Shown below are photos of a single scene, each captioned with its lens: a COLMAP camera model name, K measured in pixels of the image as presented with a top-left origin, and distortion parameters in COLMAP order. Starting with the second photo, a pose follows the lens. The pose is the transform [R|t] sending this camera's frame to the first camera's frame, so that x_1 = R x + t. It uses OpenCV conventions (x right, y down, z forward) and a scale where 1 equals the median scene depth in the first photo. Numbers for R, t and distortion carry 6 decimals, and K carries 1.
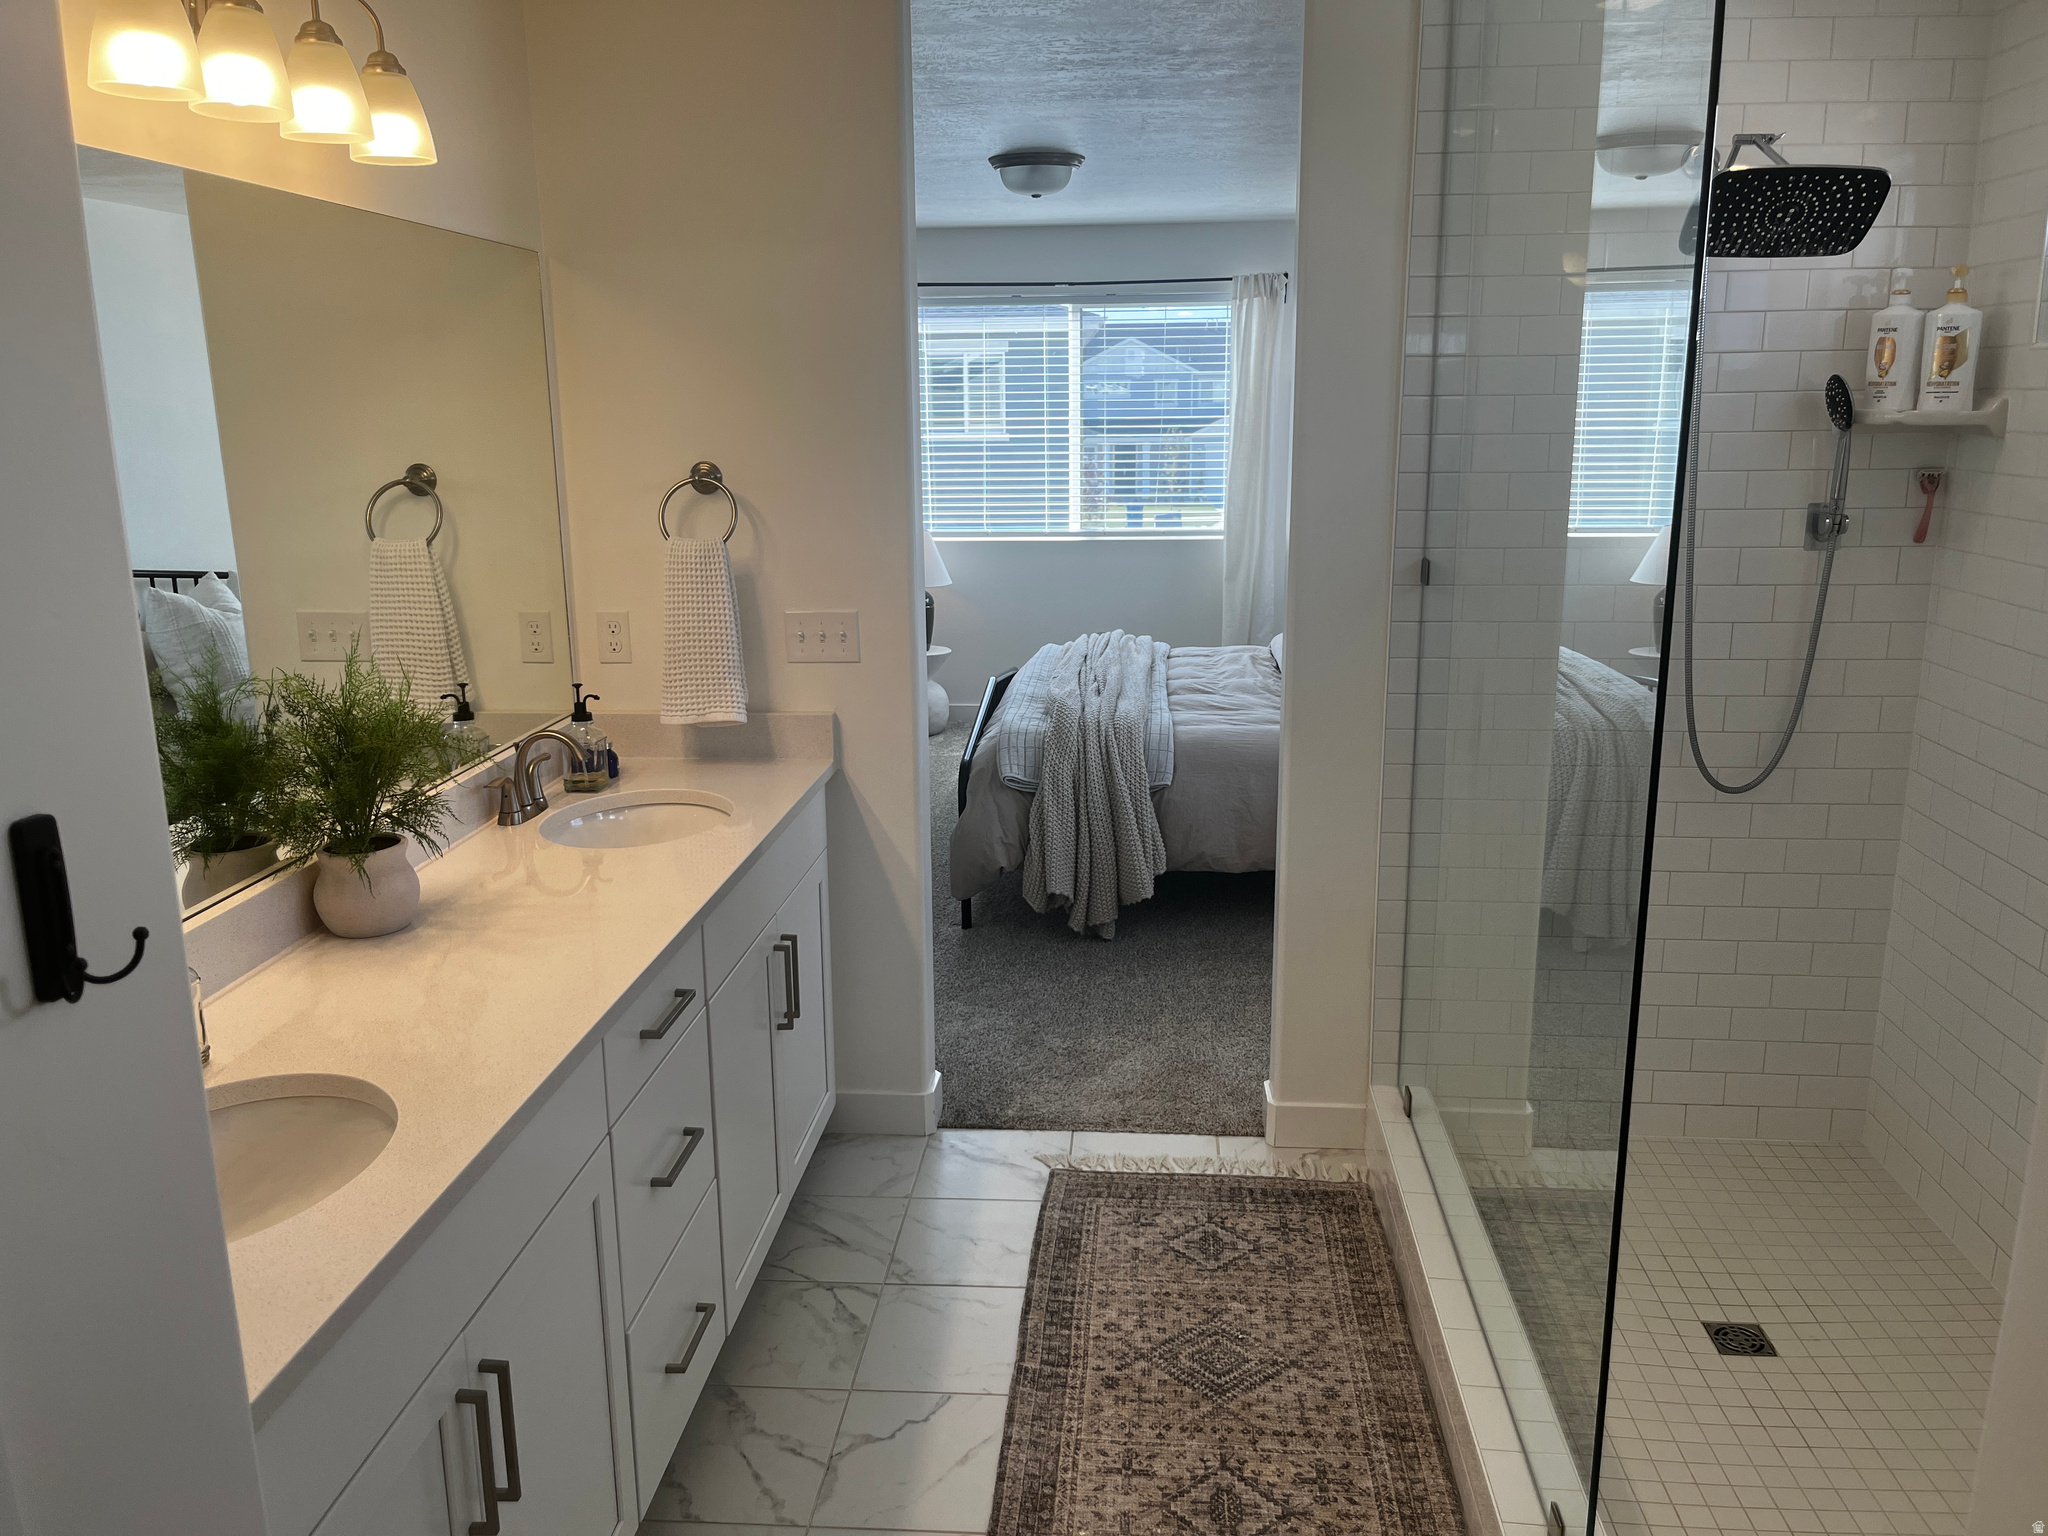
lens RADIAL K [[1567.0, 0, 1036.4], [0, 1567.0, 750.7], [0, 0, 1]] dist [0.058404, -0.080061]
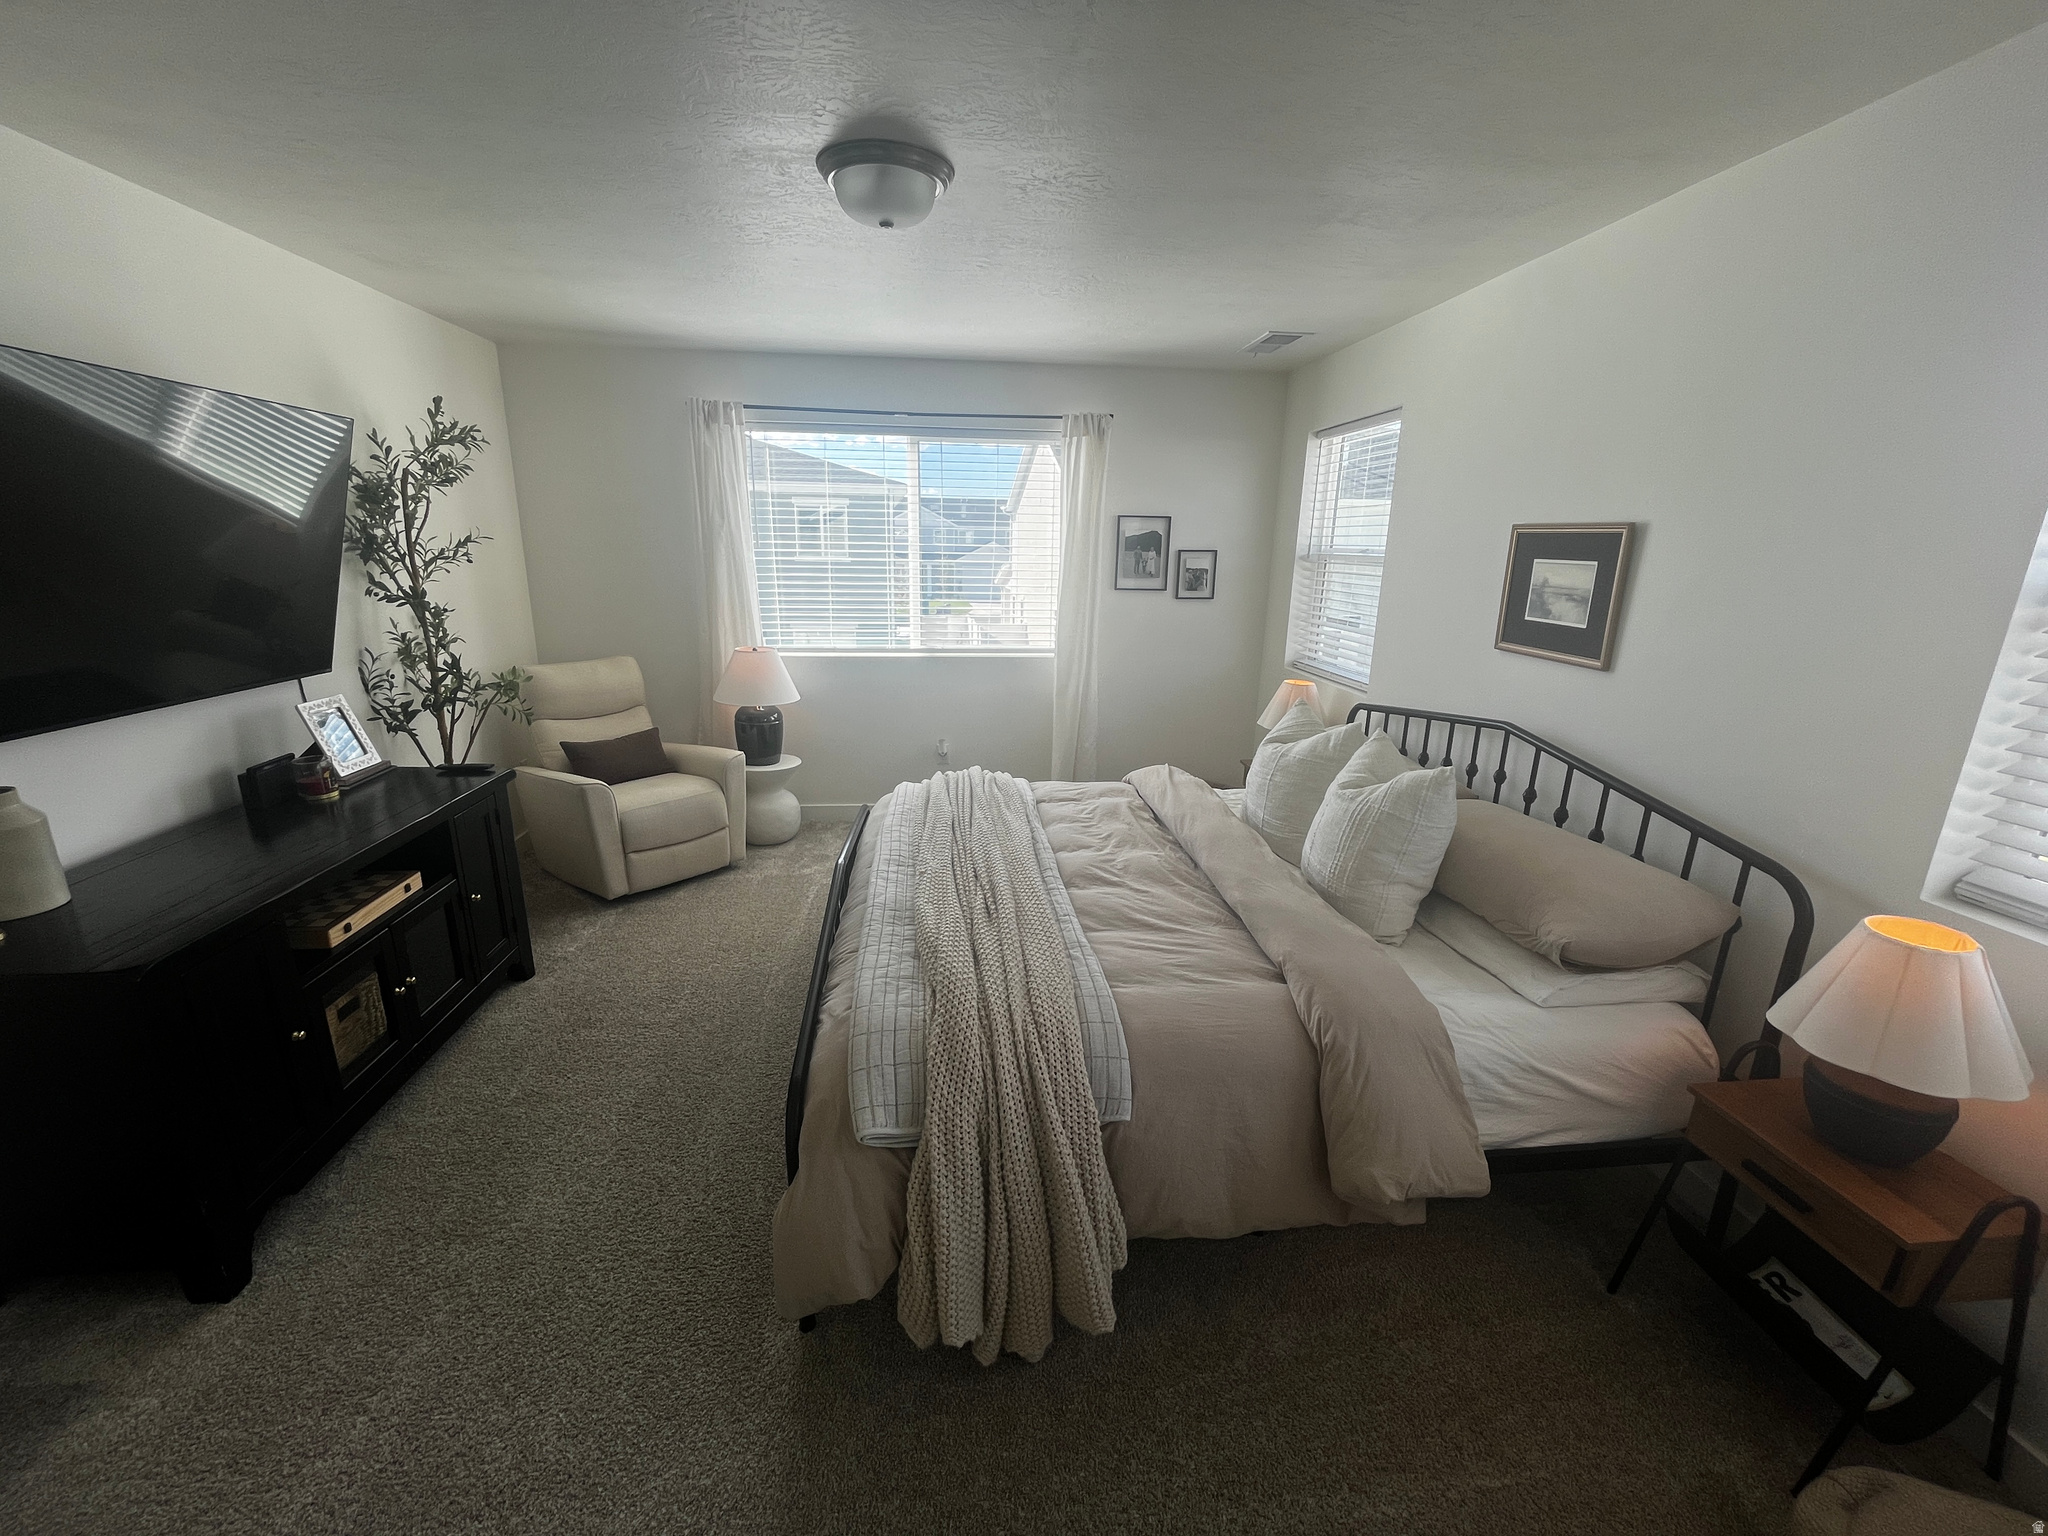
lens RADIAL K [[830.5, 0, 1036.6], [0, 830.5, 770.2], [0, 0, 1]] dist [0.000851, 0.000166]
pose [[0.980279, -0.022274, 0.196359, -0.010504], [0.013074, 0.998761, 0.048024, -0.098460], [-0.197185, -0.044510, 0.979355, 0.496707]]
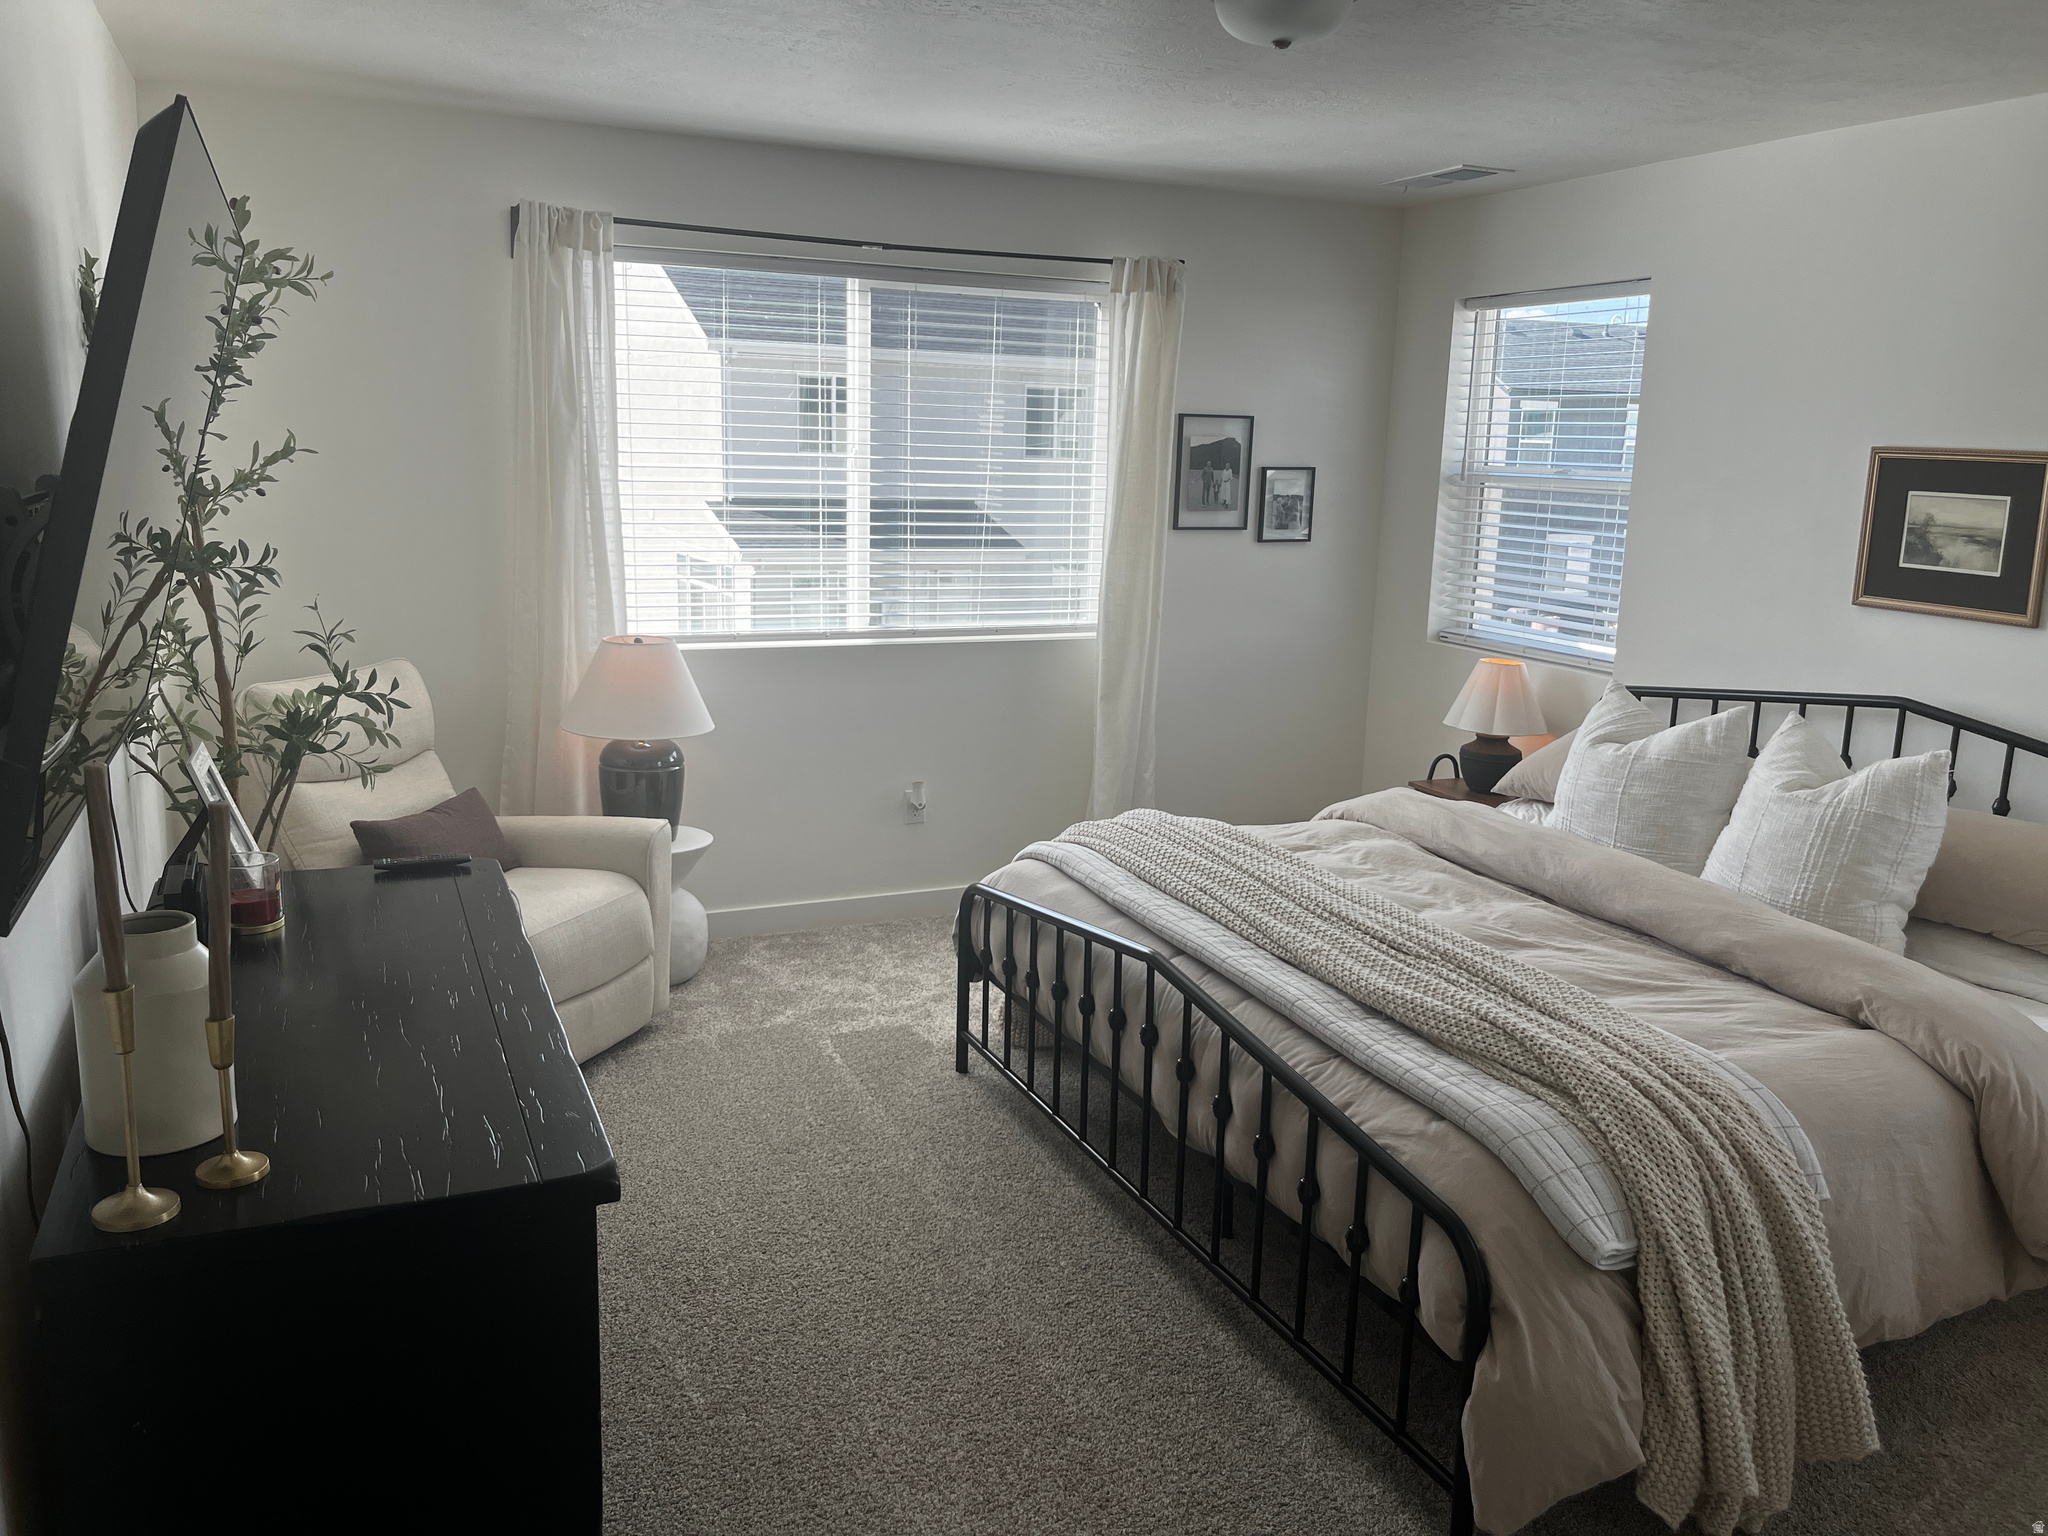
lens RADIAL K [[1567.0, 0, 1036.4], [0, 1567.0, 750.7], [0, 0, 1]] dist [0.058404, -0.080061]
pose [[0.866822, -0.061061, 0.494864, -0.285880], [0.071670, 0.997425, -0.002468, -0.101271], [-0.493439, 0.037606, 0.868967, 0.489642]]
